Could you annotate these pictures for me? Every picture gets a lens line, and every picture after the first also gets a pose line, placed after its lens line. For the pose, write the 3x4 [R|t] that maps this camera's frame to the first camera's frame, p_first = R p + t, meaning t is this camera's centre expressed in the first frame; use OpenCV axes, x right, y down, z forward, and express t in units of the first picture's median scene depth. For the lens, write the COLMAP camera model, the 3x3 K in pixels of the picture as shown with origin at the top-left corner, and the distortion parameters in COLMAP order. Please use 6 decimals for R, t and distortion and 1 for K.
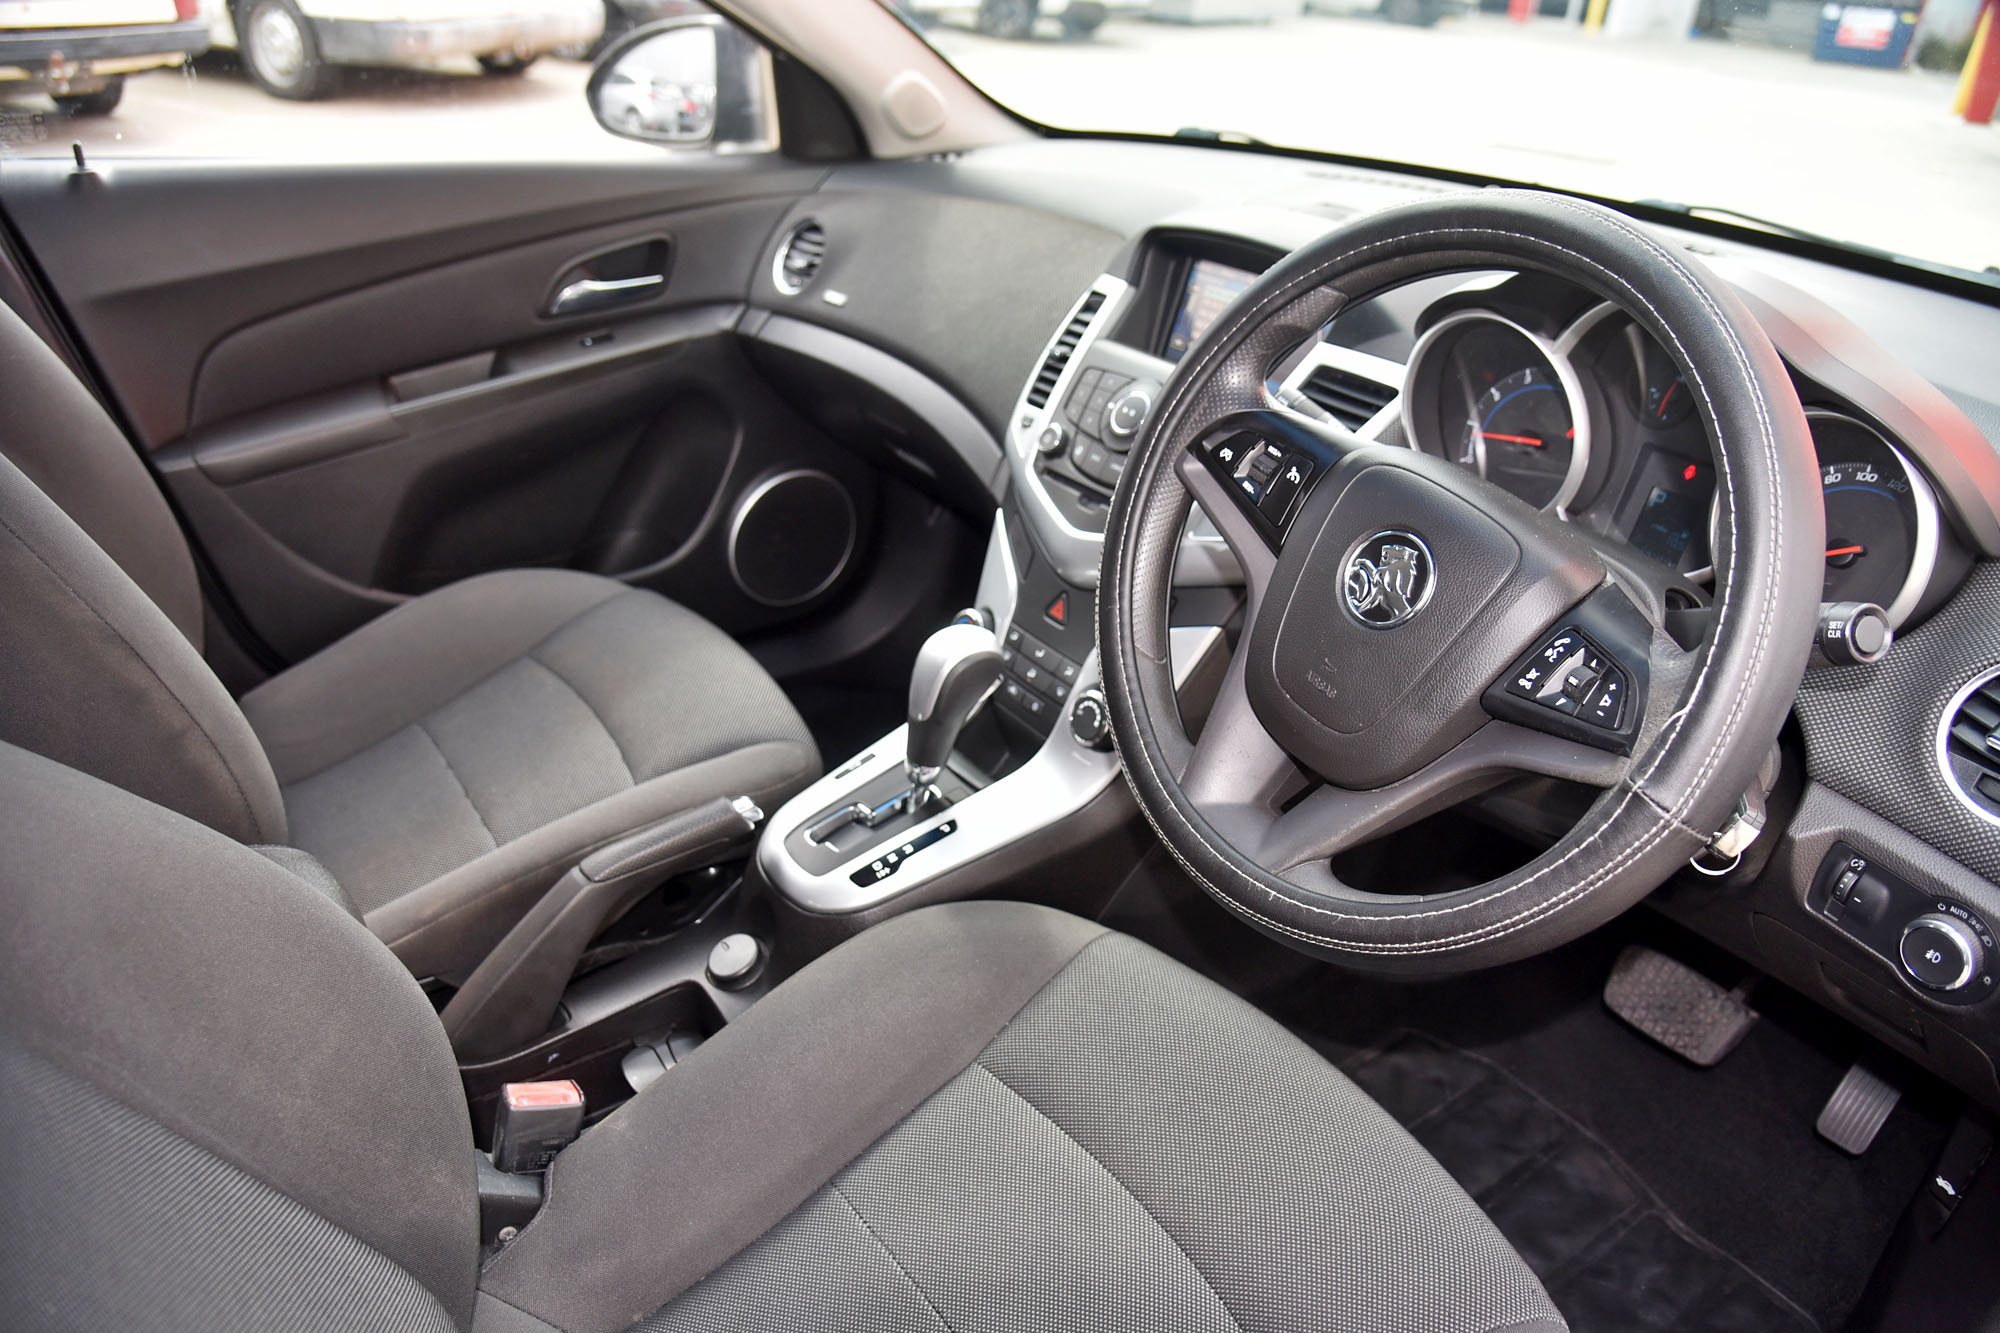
lens RADIAL K [[1369.1, 0, 994.2], [0, 1369.1, 656.6], [0, 0, 1]] dist [-0.116017, 0.056782]
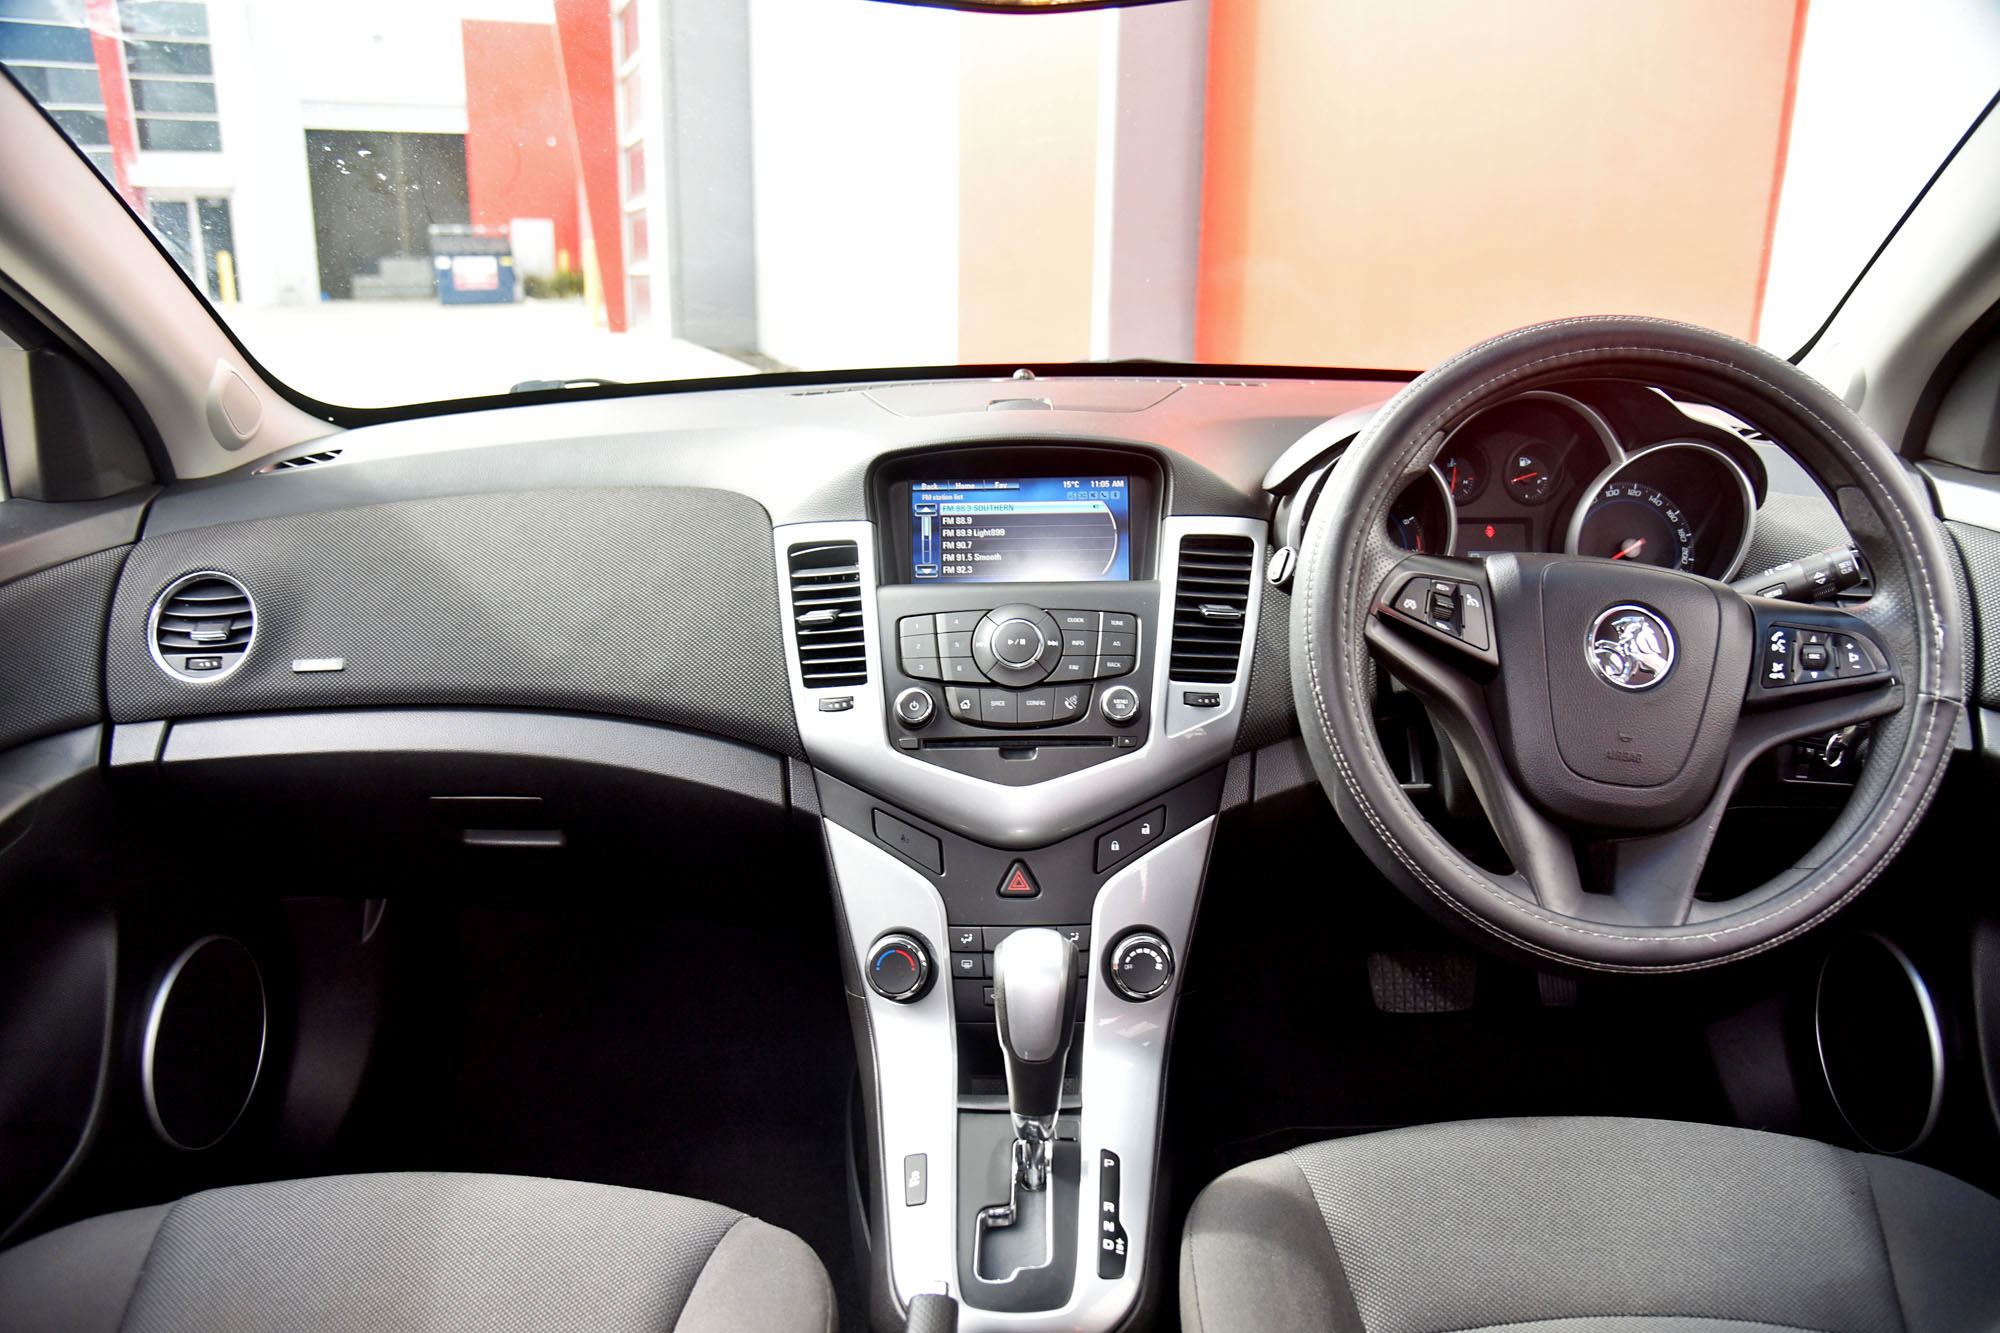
lens RADIAL K [[1369.1, 0, 978.8], [0, 1369.1, 704.0], [0, 0, 1]] dist [-0.116017, 0.056782]
pose [[0.582681, -0.294564, 0.757439, -0.601601], [0.403756, 0.913771, 0.044760, -0.190301], [-0.705311, 0.279740, 0.651369, 0.437274]]
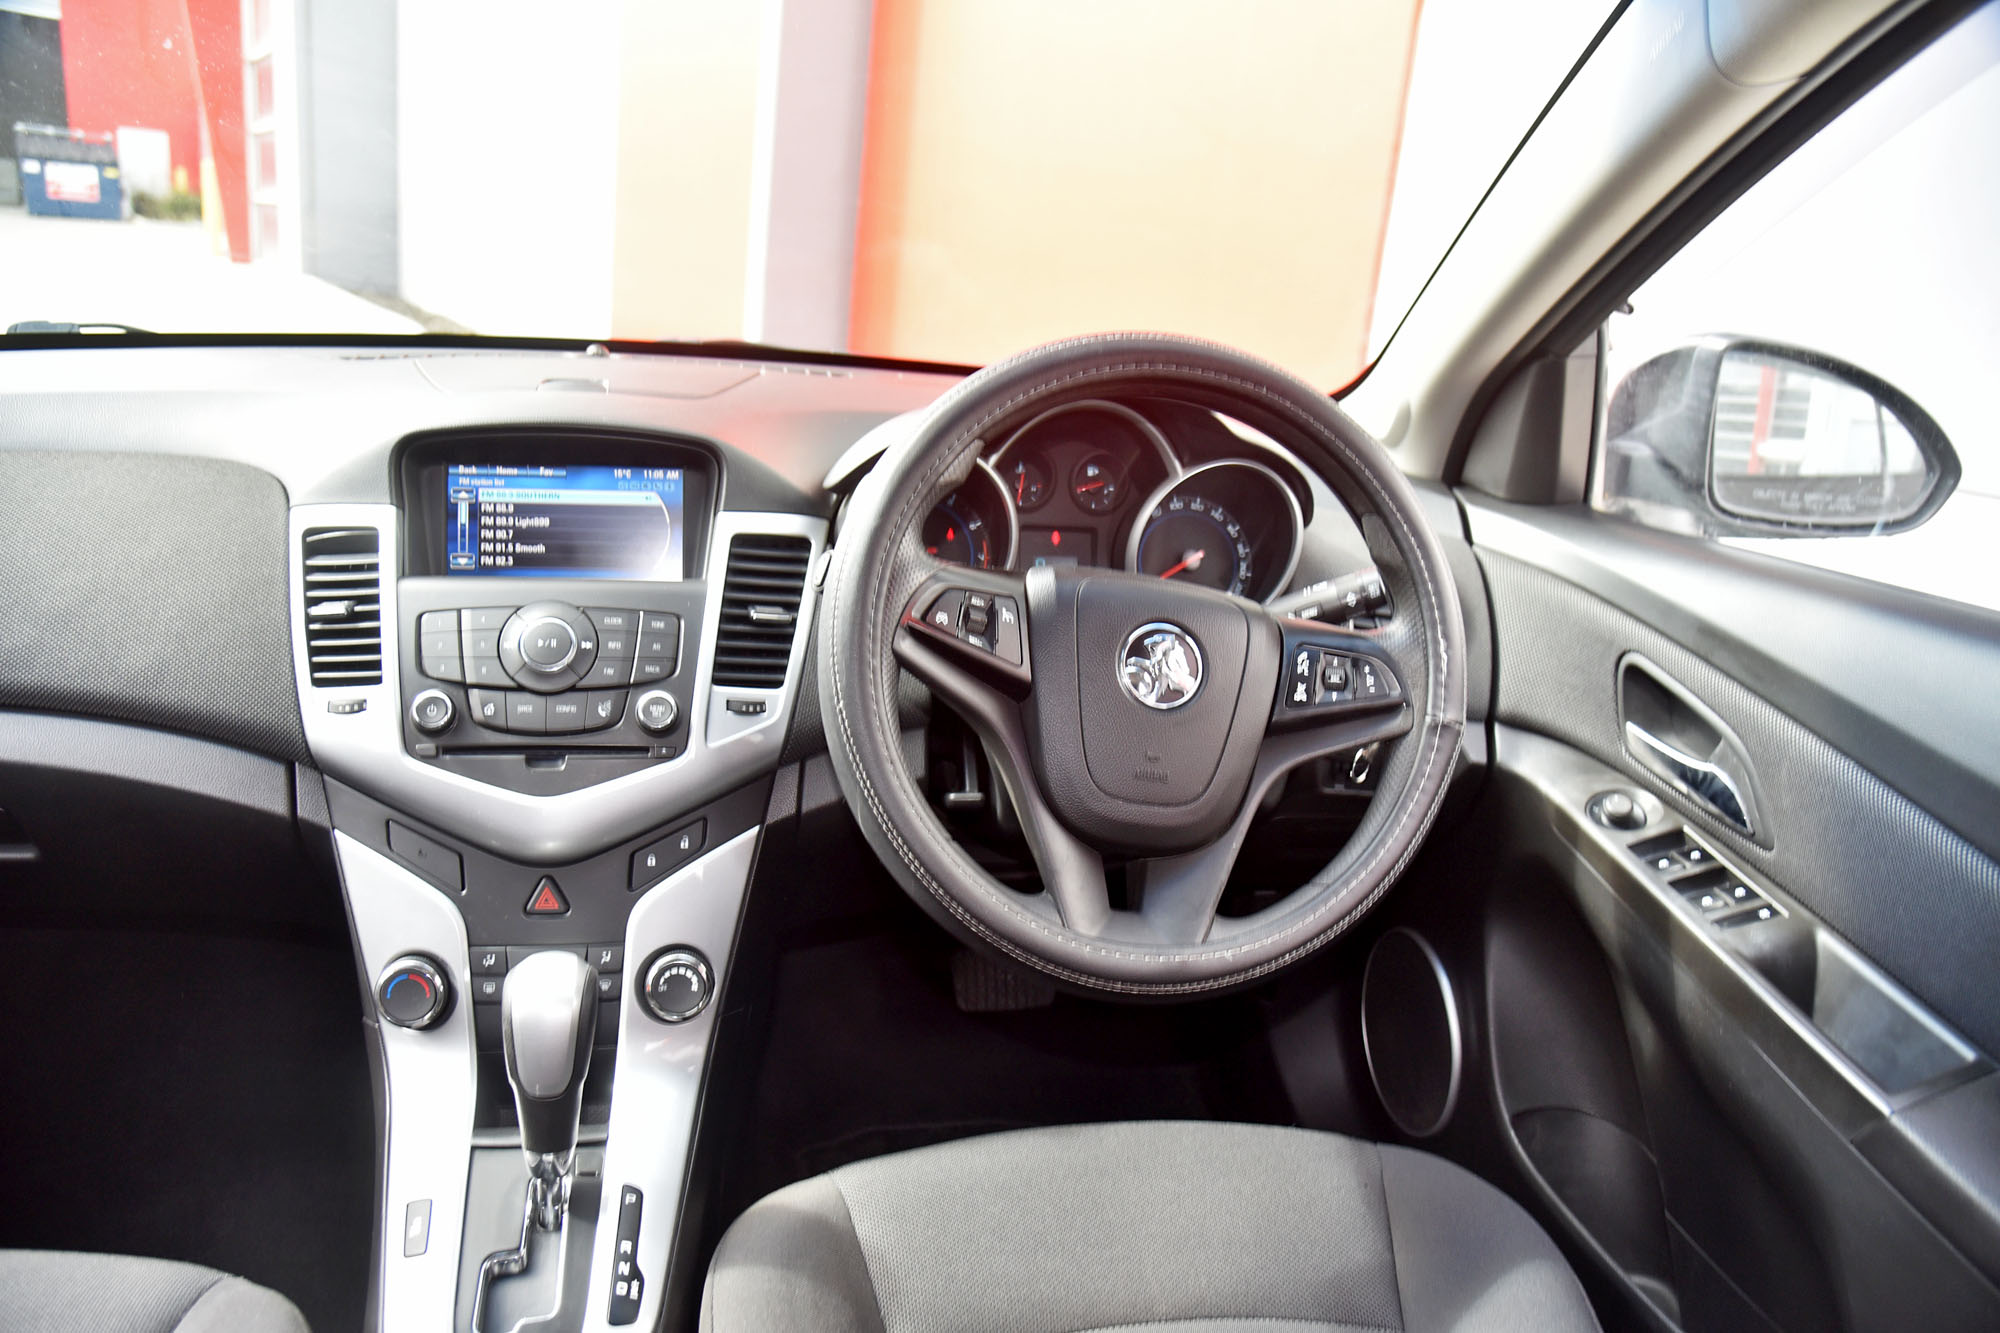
lens RADIAL K [[1369.1, 0, 989.7], [0, 1369.1, 700.7], [0, 0, 1]] dist [-0.116017, 0.056782]
pose [[0.383388, -0.301495, 0.872992, -0.526108], [0.363682, 0.918134, 0.157369, -0.176772], [-0.848969, 0.257158, 0.461650, 0.390143]]
